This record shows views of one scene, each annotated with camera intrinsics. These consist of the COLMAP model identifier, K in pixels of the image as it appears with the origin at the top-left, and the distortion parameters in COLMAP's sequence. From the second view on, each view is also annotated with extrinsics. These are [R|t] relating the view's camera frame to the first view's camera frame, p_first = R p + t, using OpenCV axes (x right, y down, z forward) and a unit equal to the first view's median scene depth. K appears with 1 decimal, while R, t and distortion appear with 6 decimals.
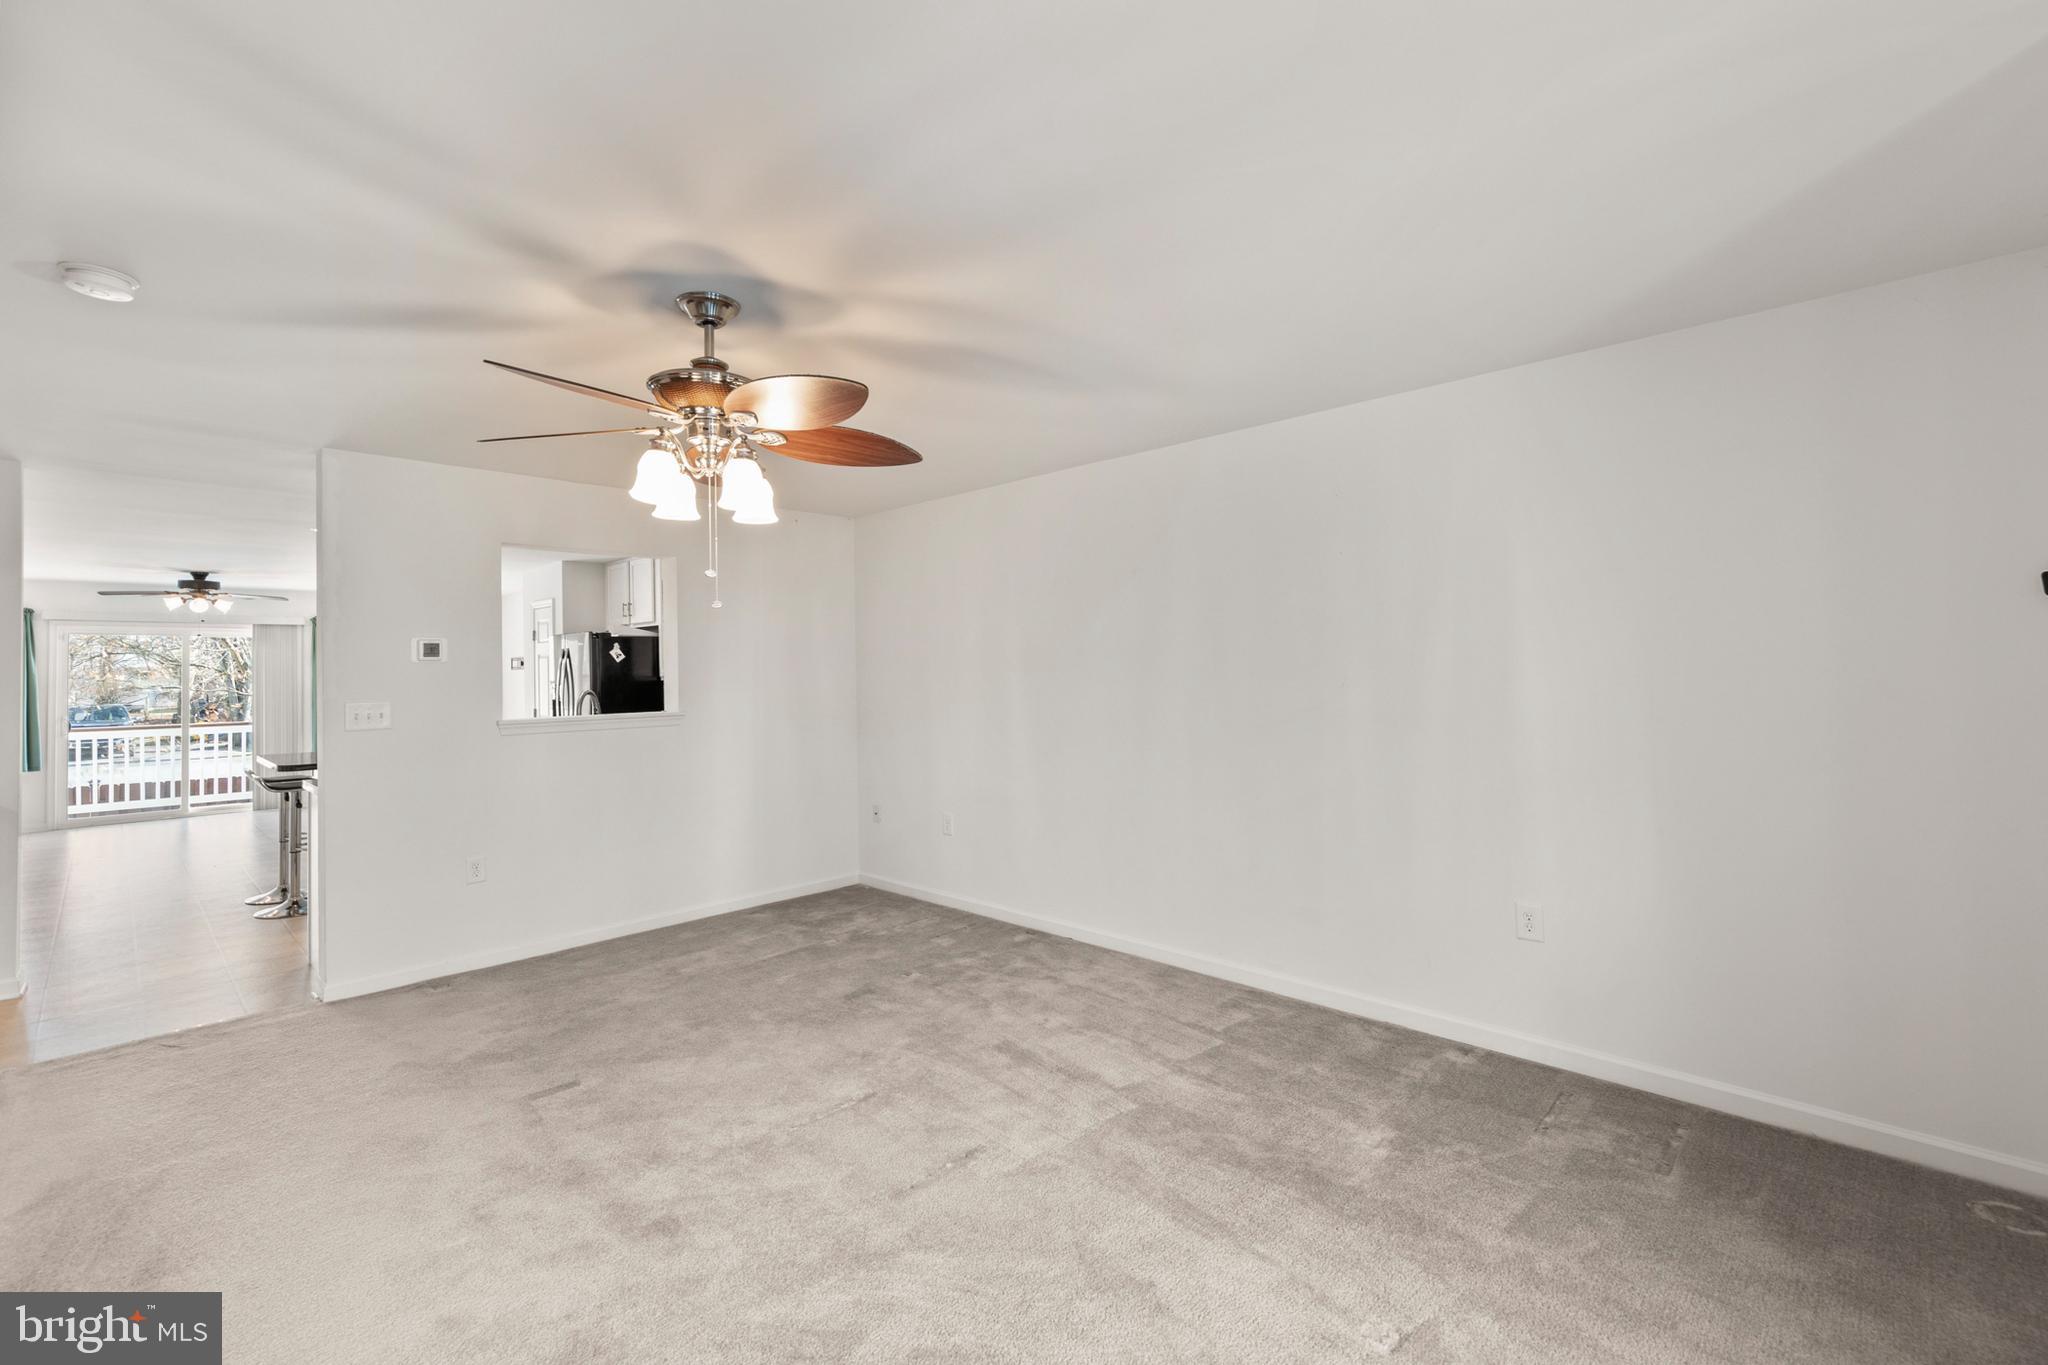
lens RADIAL K [[882.2, 0, 1012.6], [0, 882.2, 669.4], [0, 0, 1]] dist [0.004270, 0.000602]
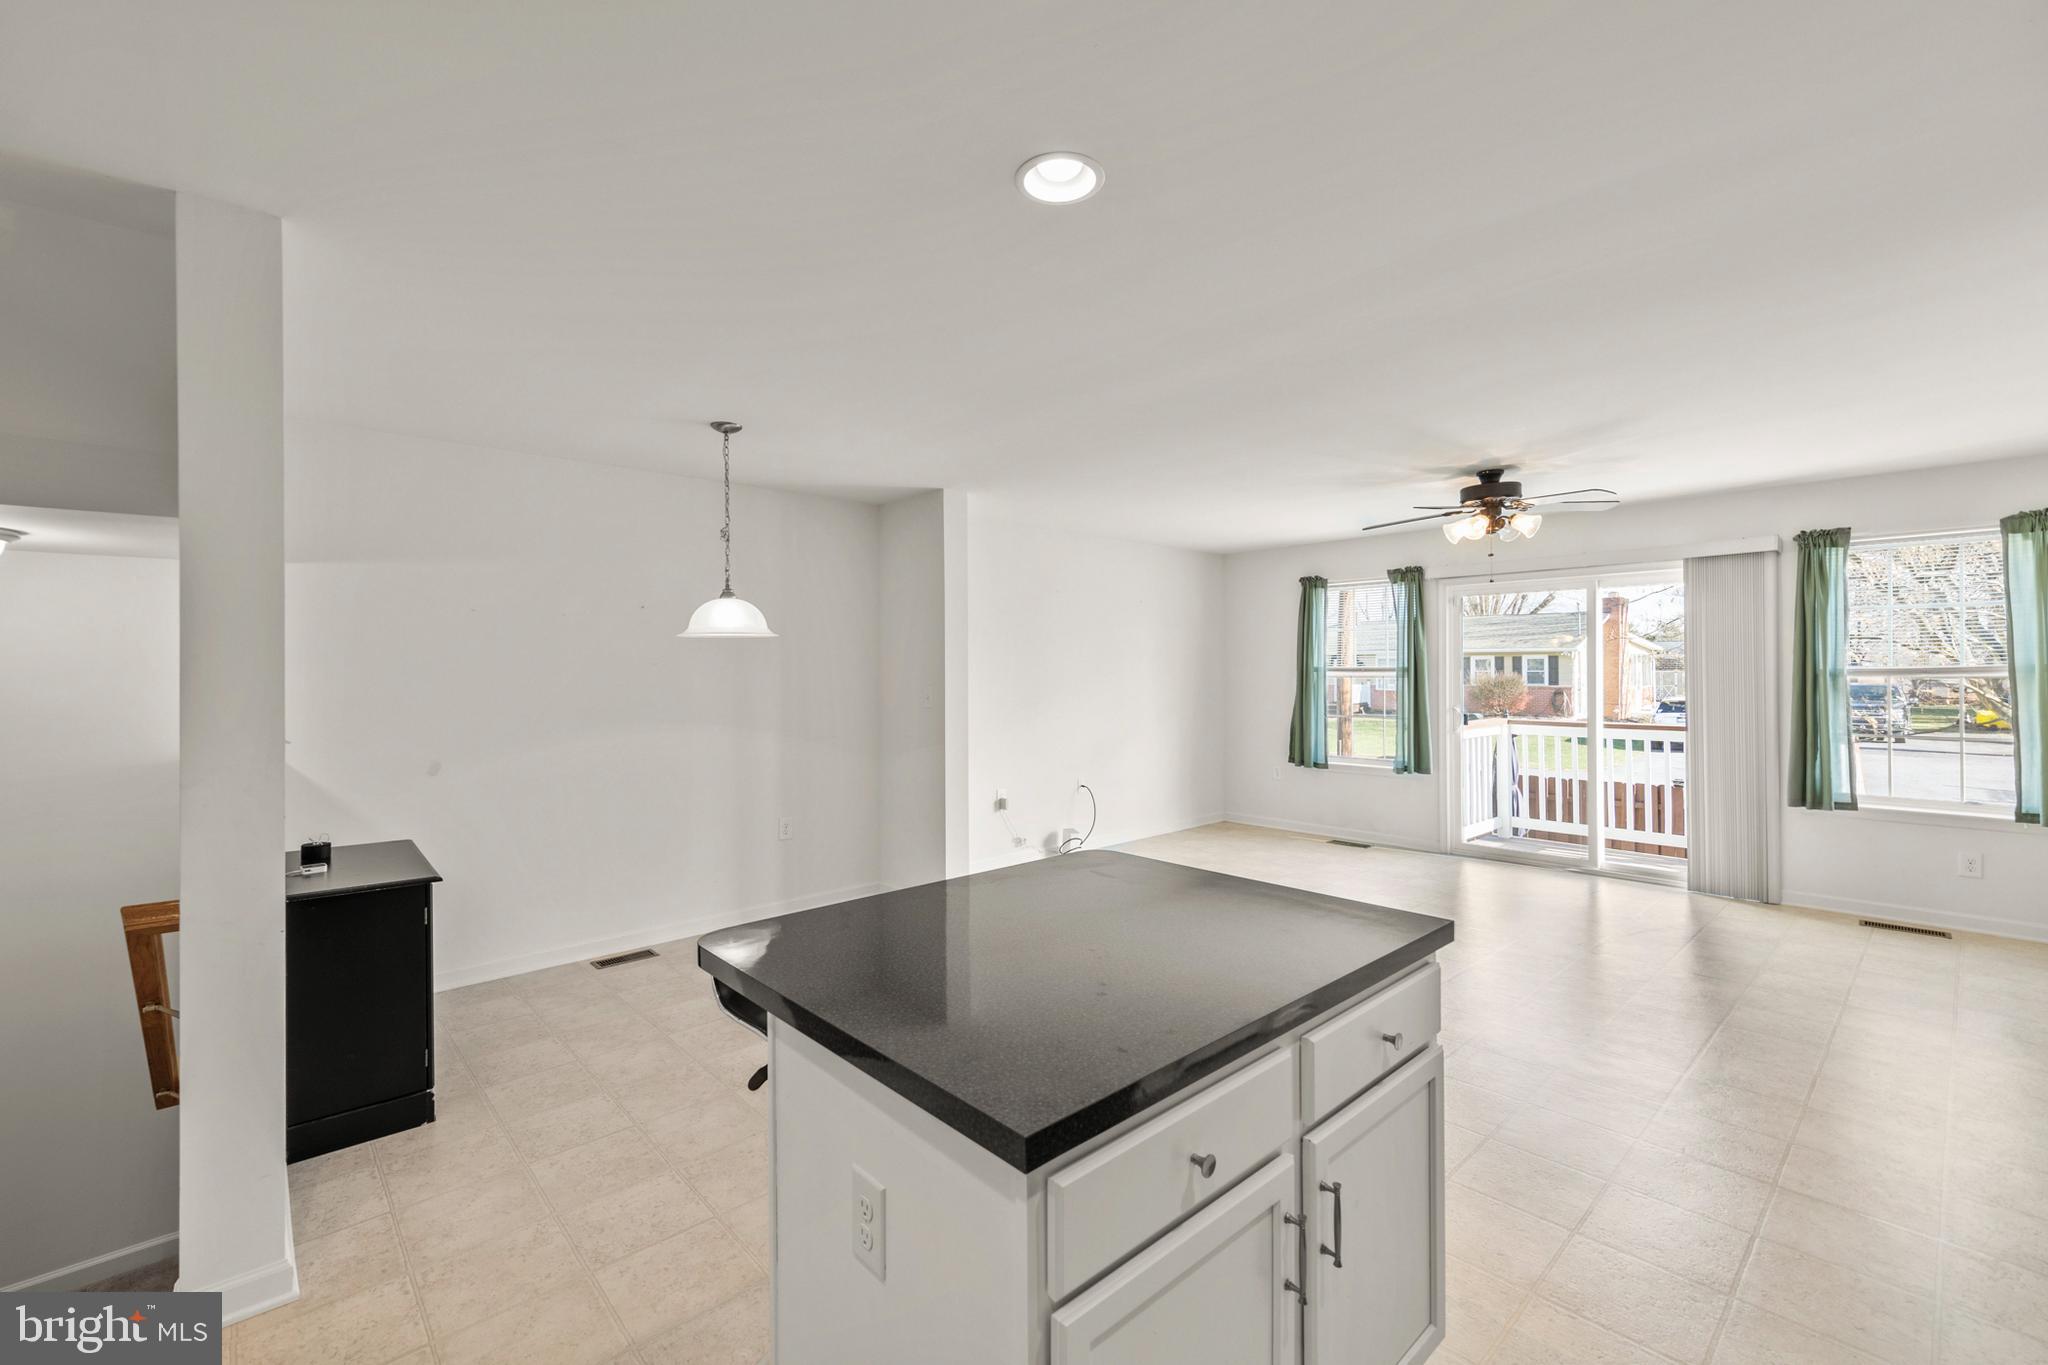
lens RADIAL K [[882.2, 0, 1024.6], [0, 882.2, 682.3], [0, 0, 1]] dist [0.004270, 0.000602]
pose [[-0.024014, 0.028952, -0.999292, -0.673802], [0.014761, 0.999482, 0.028603, 0.014759], [0.999603, -0.014063, -0.024429, 1.433323]]
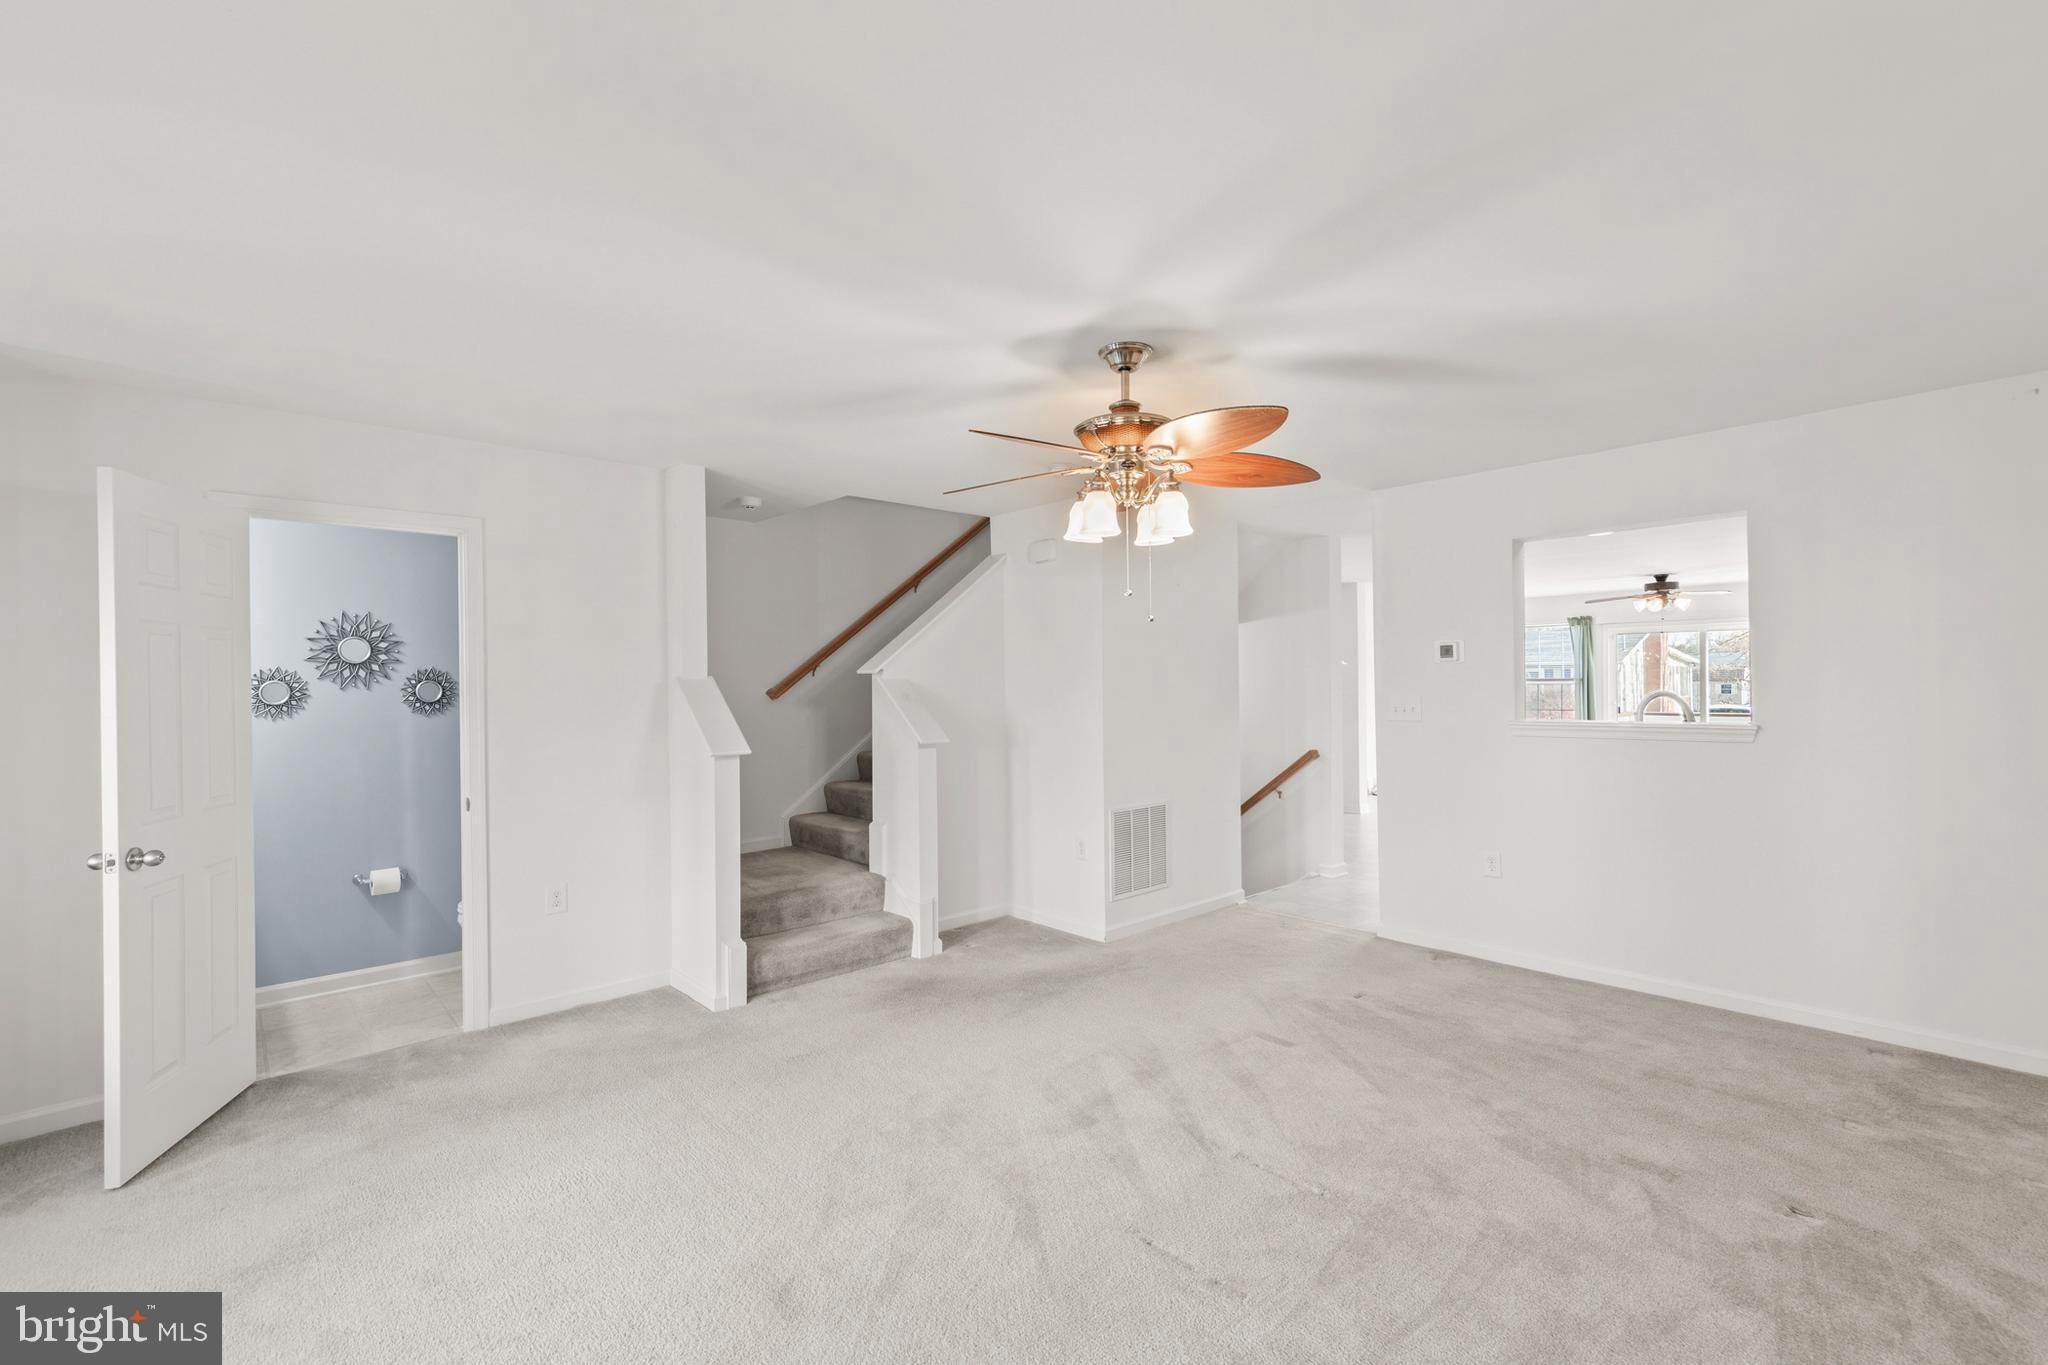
lens RADIAL K [[882.2, 0, 1021.9], [0, 882.2, 692.2], [0, 0, 1]] dist [0.004270, 0.000602]
pose [[-0.047860, 0.027898, -0.998464, 0.448851], [0.013109, 0.999541, 0.027300, -0.008376], [0.998768, -0.011783, -0.048204, 0.518757]]
